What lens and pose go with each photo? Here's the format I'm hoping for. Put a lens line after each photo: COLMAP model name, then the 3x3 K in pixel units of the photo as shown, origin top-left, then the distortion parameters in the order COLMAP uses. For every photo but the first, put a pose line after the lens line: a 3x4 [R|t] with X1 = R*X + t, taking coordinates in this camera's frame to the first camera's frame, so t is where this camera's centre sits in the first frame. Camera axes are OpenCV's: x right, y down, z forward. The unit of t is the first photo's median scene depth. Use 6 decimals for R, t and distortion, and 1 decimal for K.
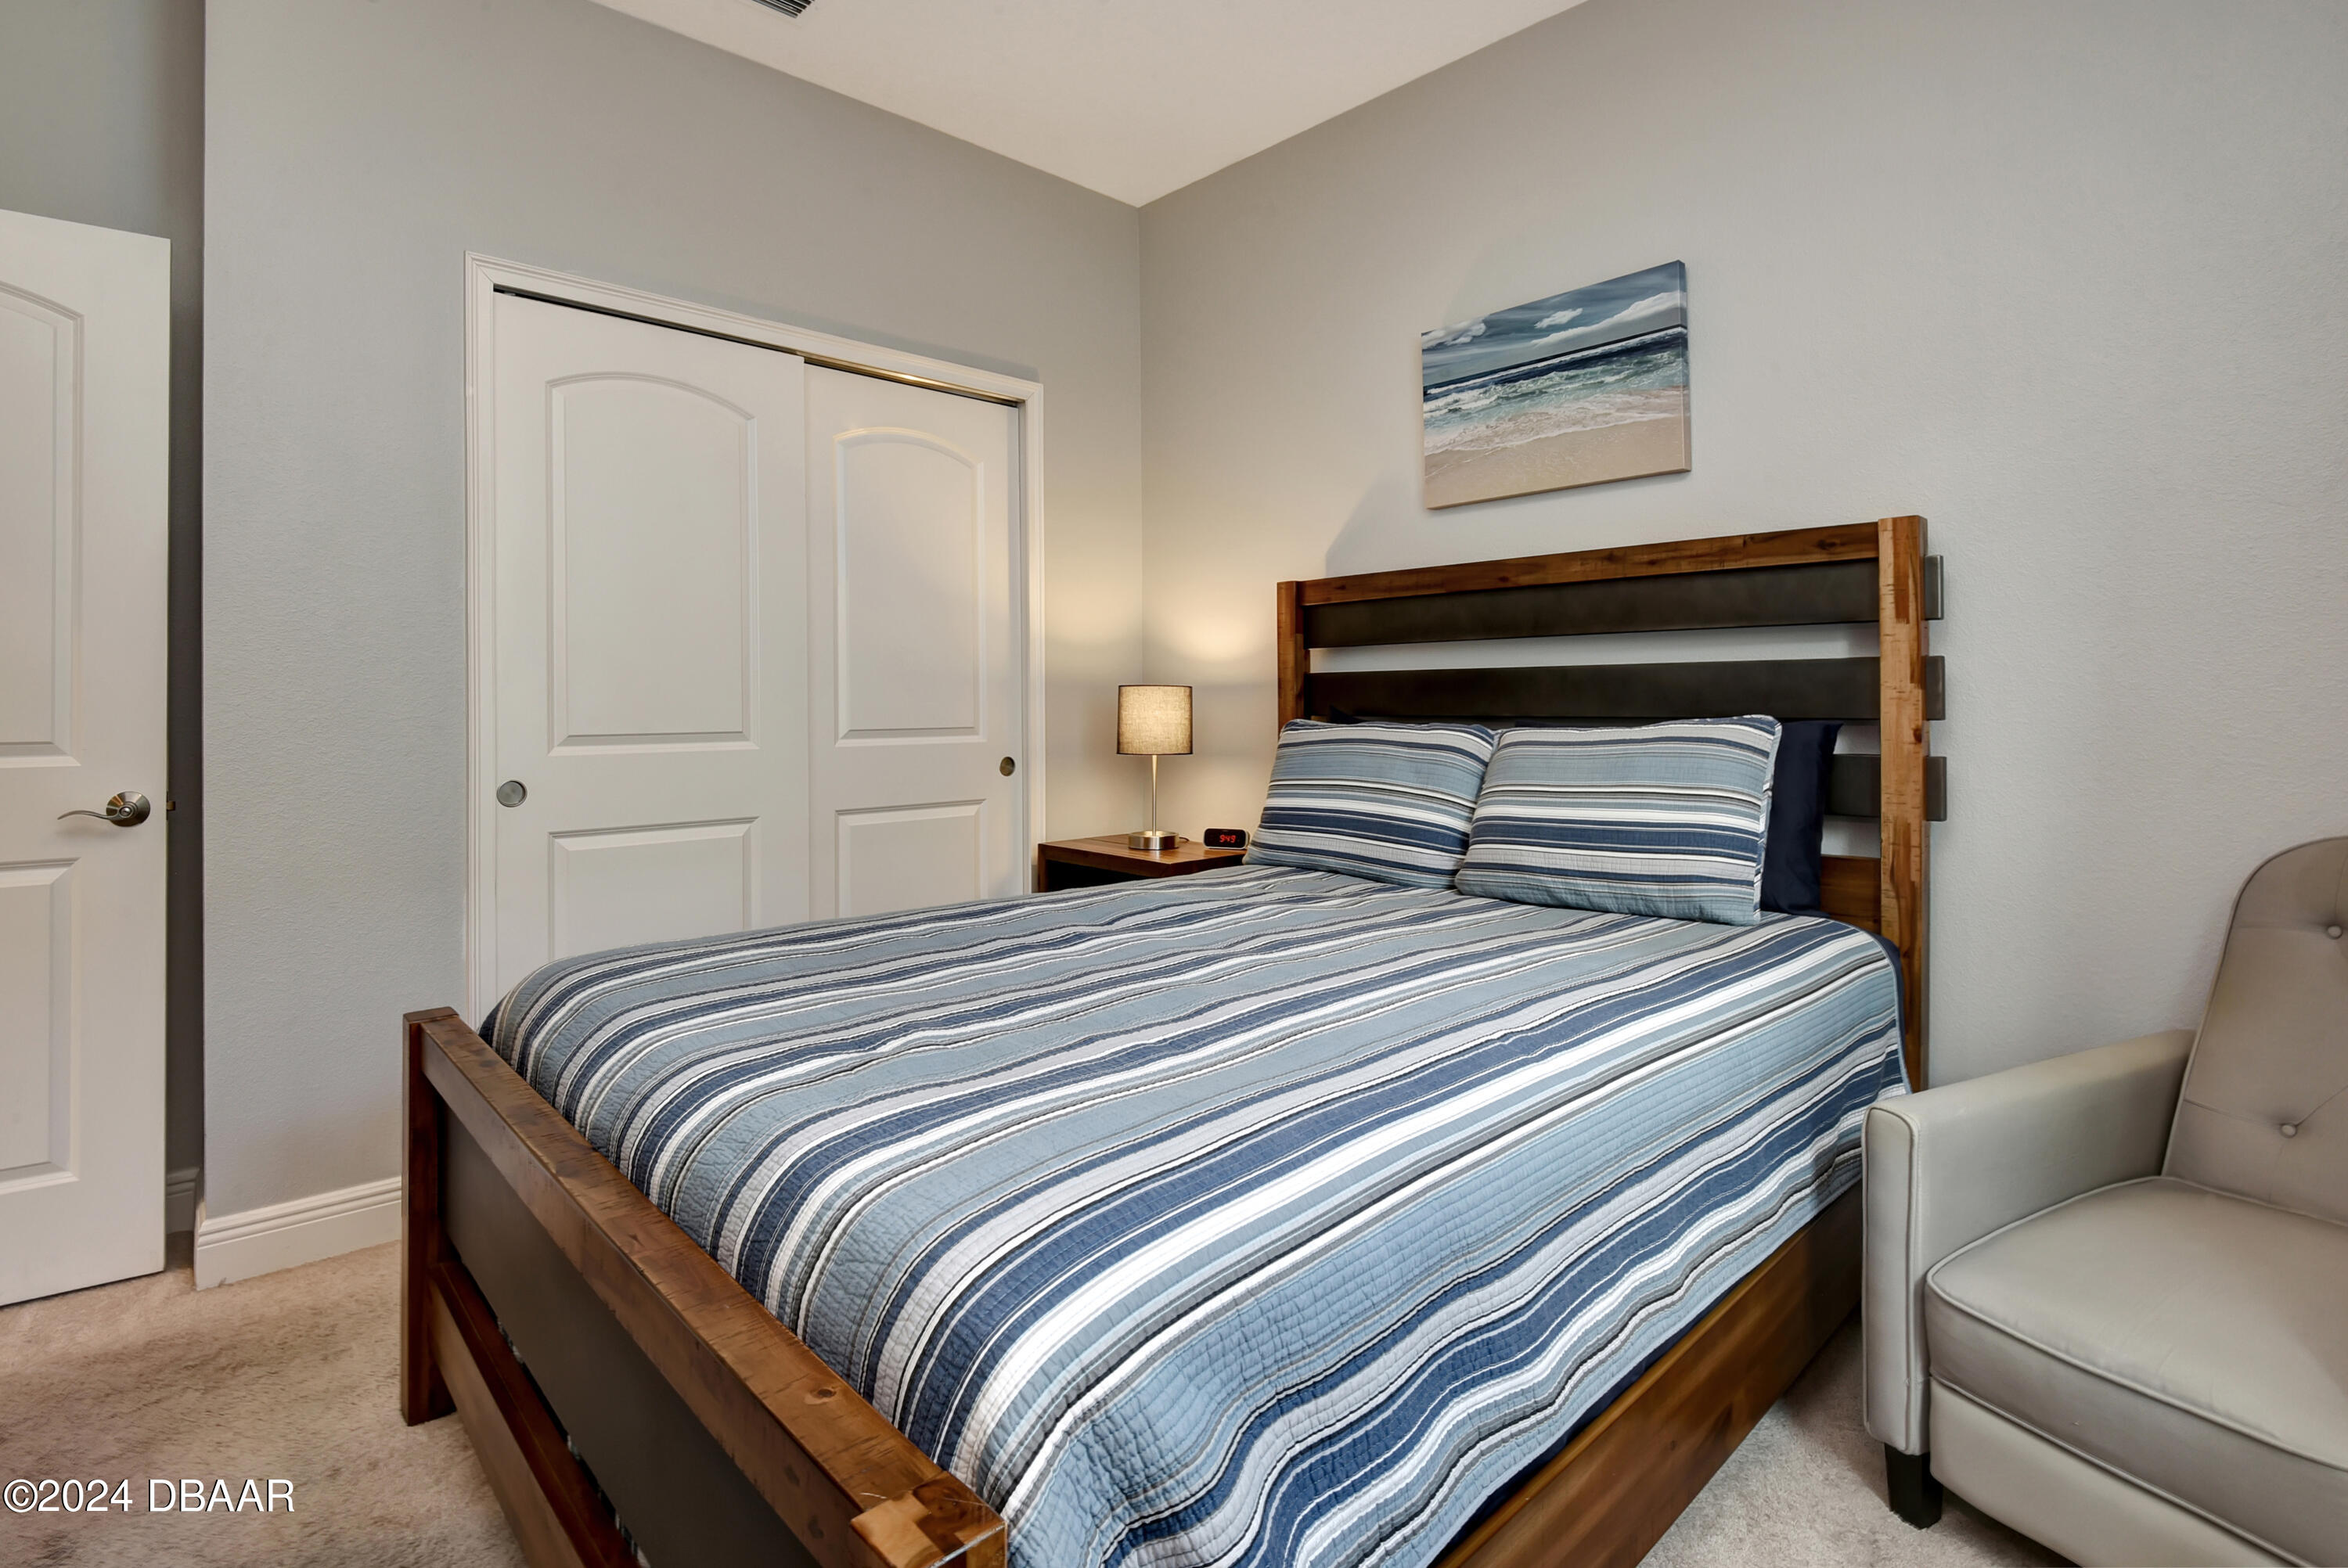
lens RADIAL K [[1122.6, 0, 1194.2], [0, 1122.6, 709.1], [0, 0, 1]] dist [0.000794, -0.009063]
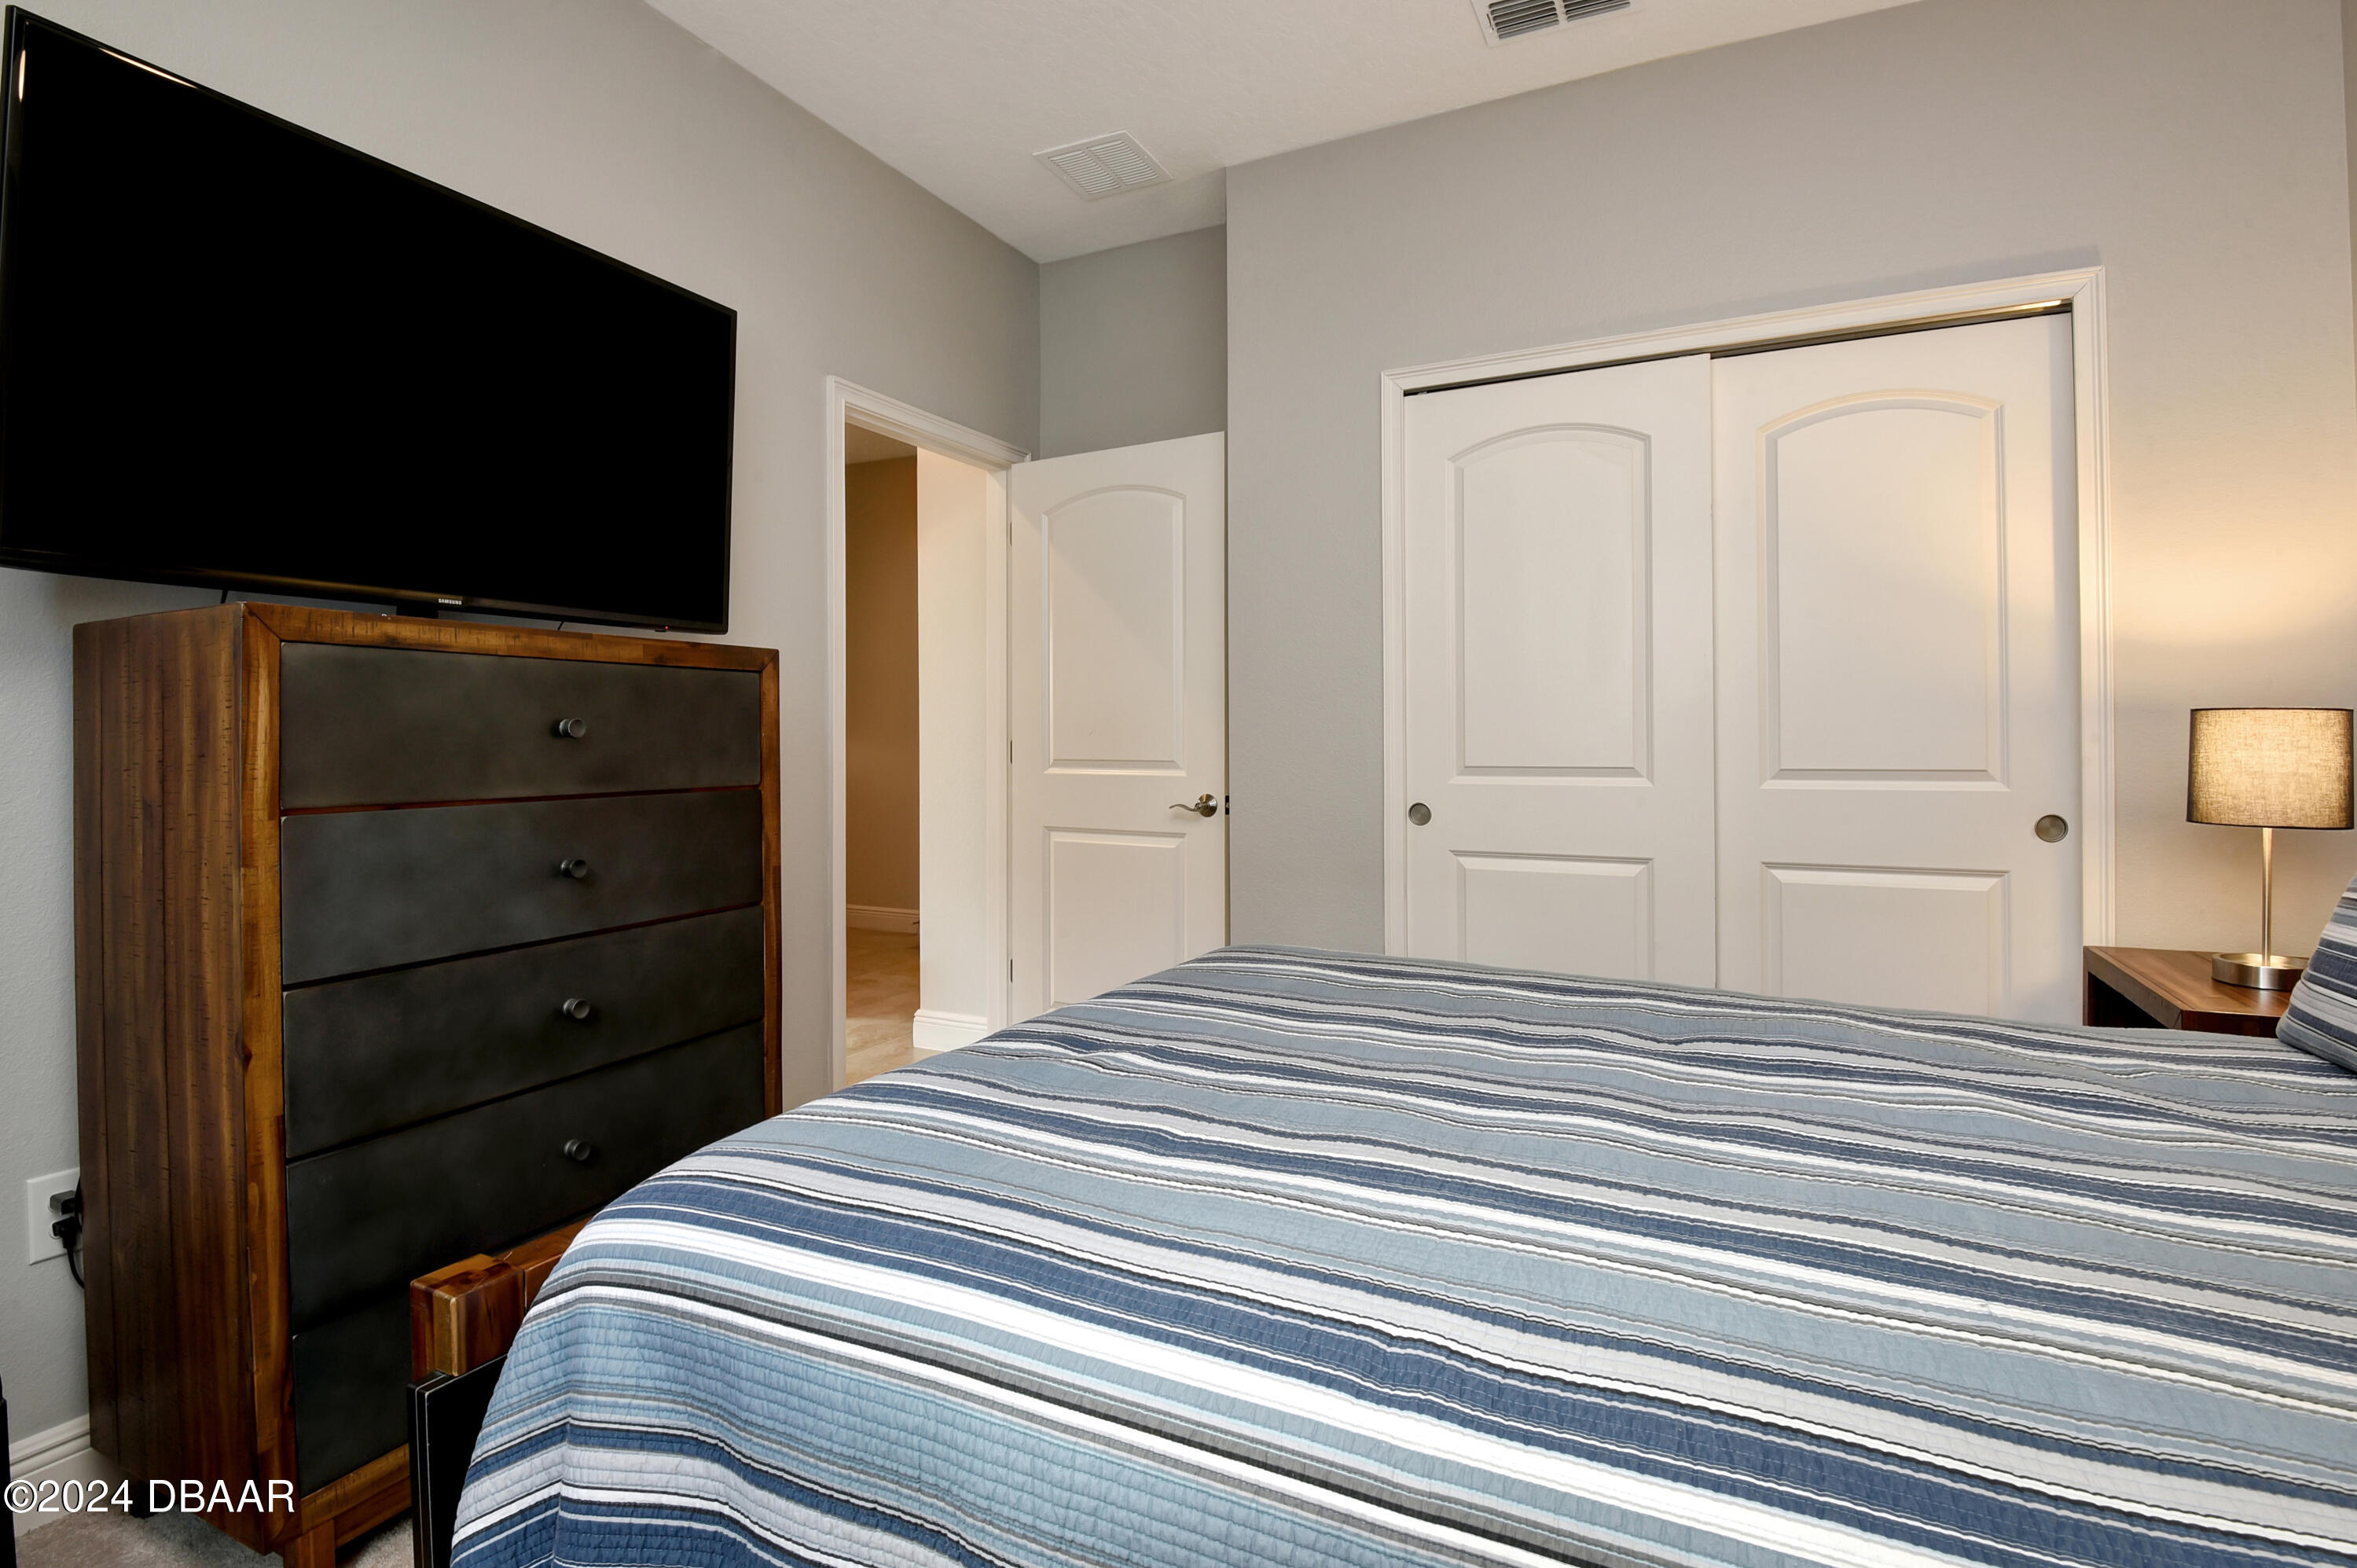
lens RADIAL K [[1093.7, 0, 1182.6], [0, 1093.7, 734.9], [0, 0, 1]] dist [-0.019768, -0.000278]
pose [[0.343643, -0.000237, -0.939100, 0.377109], [-0.003822, 0.999991, -0.001651, -0.005010], [0.939092, 0.004156, 0.343640, 0.355814]]
